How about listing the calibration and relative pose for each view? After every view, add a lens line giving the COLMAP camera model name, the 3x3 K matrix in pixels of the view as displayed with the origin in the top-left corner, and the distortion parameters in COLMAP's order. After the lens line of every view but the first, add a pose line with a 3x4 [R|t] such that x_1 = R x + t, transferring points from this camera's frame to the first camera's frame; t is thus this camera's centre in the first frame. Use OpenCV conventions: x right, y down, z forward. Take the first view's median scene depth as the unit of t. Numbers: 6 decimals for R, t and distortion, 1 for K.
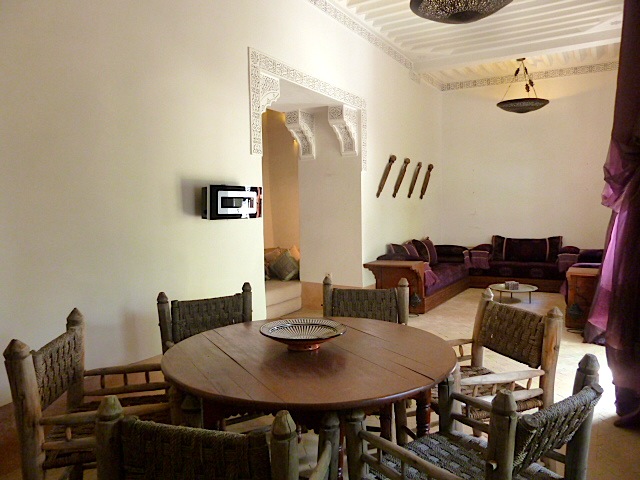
lens RADIAL K [[465.9, 0, 320.0], [0, 465.9, 240.0], [0, 0, 1]] dist [-0.033182, -0.000439]
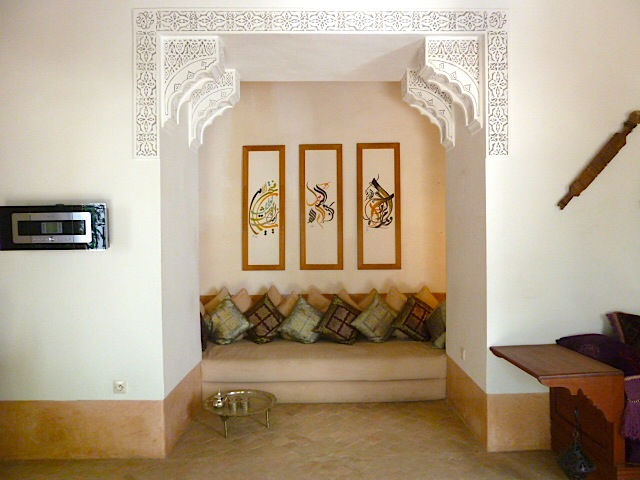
lens RADIAL K [[465.9, 0, 320.0], [0, 465.9, 240.0], [0, 0, 1]] dist [-0.033182, -0.000439]
pose [[0.545791, 0.014210, -0.837801, 0.542523], [-0.050558, 0.998593, -0.016000, -0.058269], [0.836395, 0.051090, 0.545742, 0.786513]]
